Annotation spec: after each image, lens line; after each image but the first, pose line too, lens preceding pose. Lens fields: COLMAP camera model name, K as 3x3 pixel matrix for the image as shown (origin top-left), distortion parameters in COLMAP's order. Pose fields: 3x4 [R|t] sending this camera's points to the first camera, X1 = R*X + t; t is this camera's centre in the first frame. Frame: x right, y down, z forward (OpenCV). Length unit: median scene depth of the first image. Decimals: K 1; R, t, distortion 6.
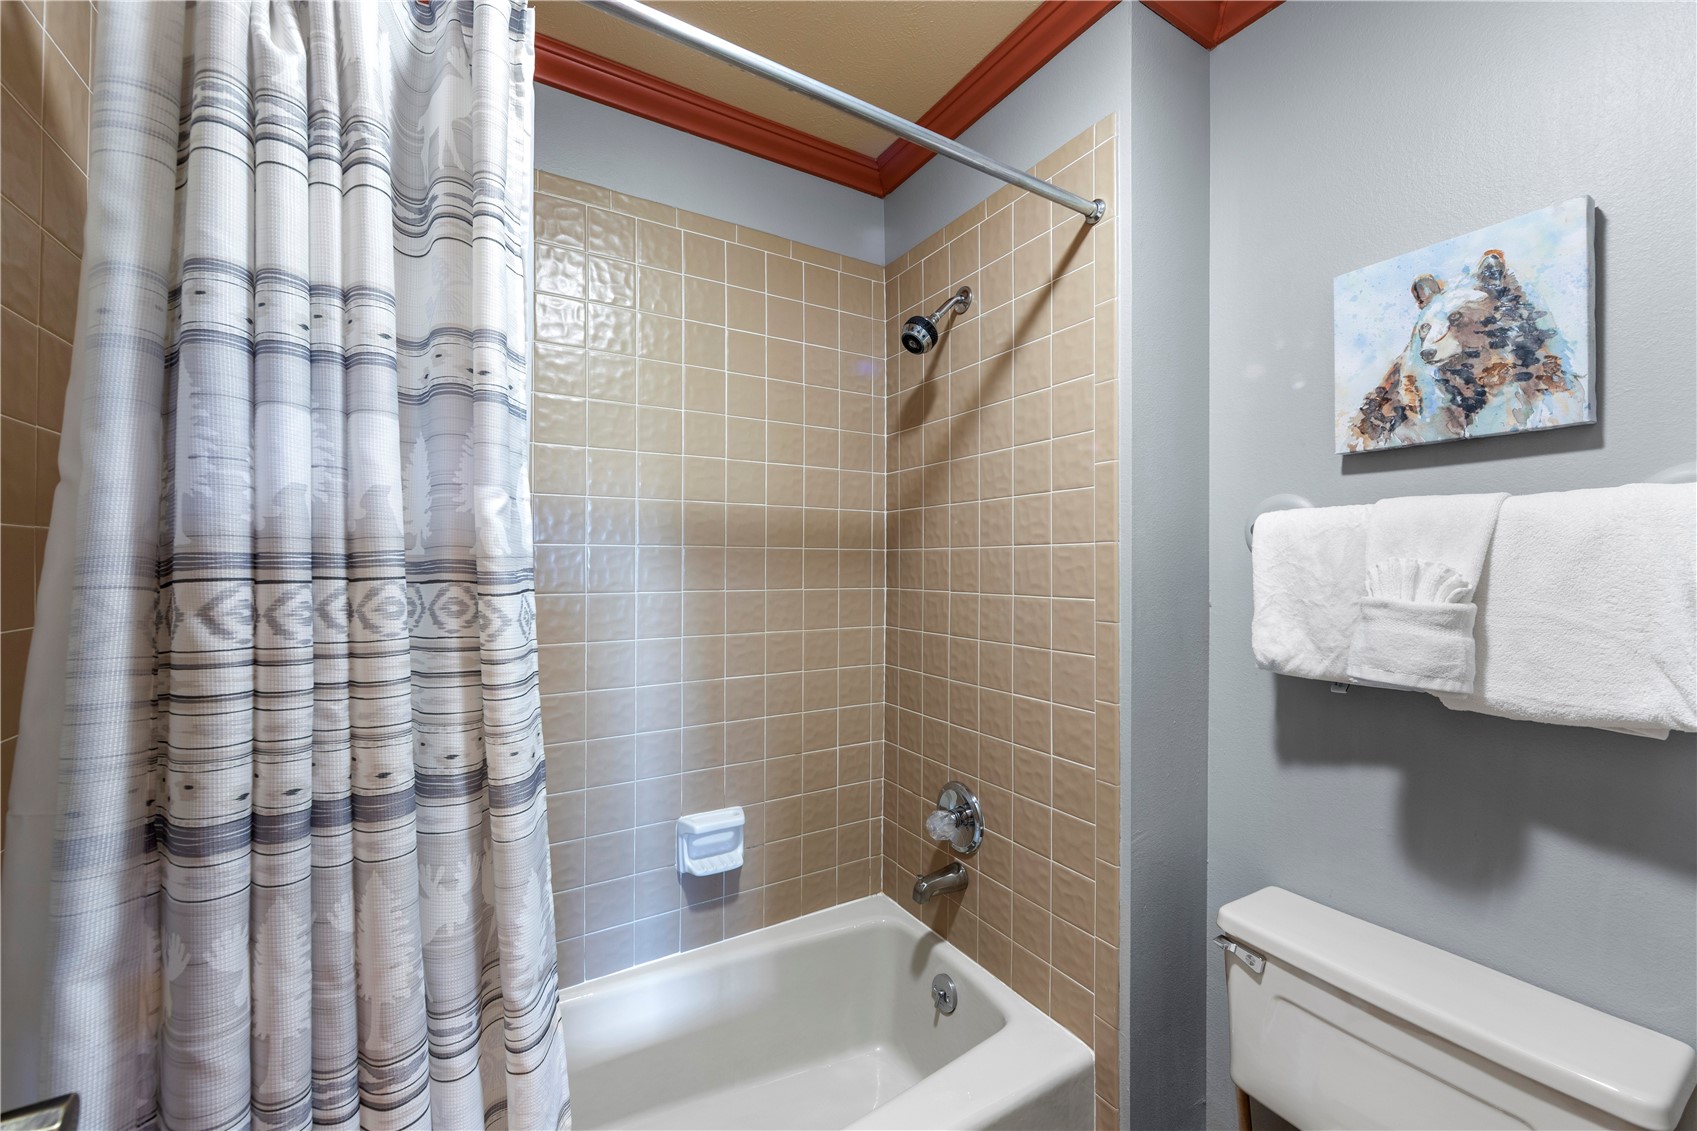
lens RADIAL K [[660.9, 0, 838.4], [0, 660.9, 576.5], [0, 0, 1]] dist [-0.002660, -0.000396]
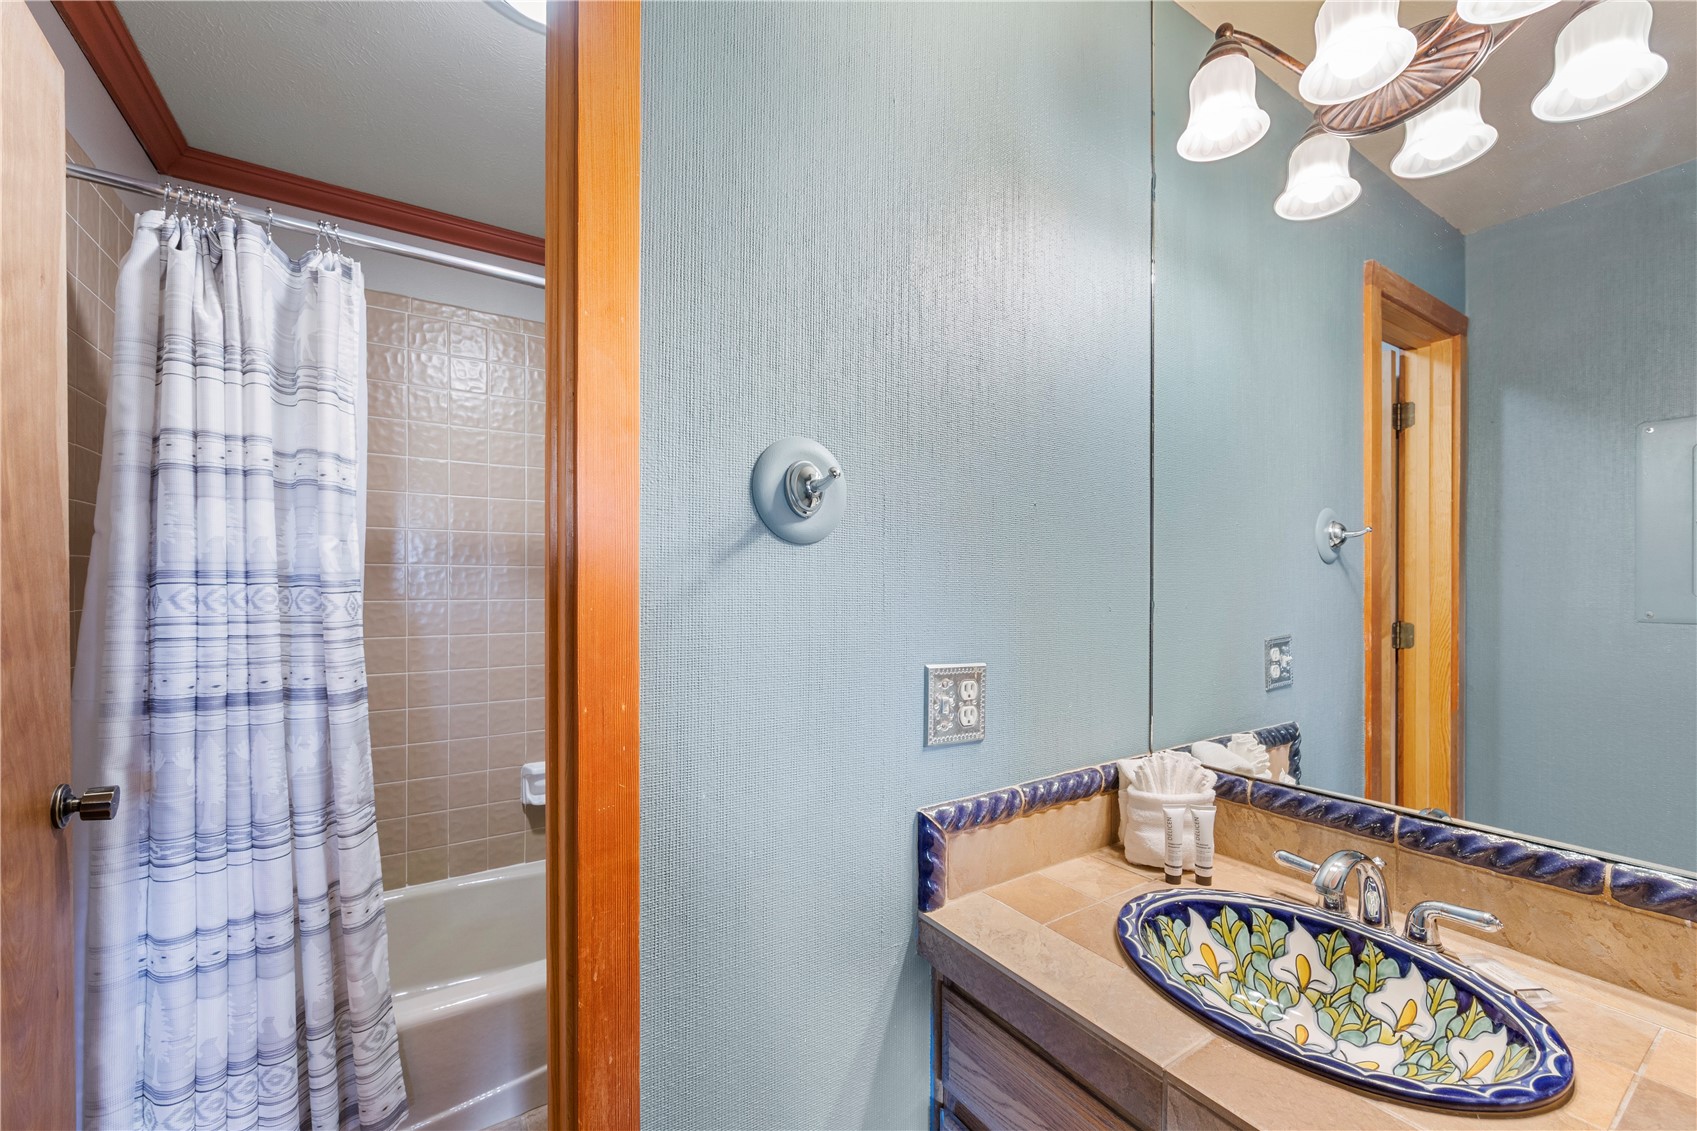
lens RADIAL K [[682.7, 0, 849.3], [0, 682.7, 601.2], [0, 0, 1]] dist [0.000353, -0.000091]
pose [[0.999802, 0.002187, 0.019800, 1.040850], [-0.002316, 0.999976, 0.006469, 0.039525], [-0.019786, -0.006514, 0.999783, -1.098922]]
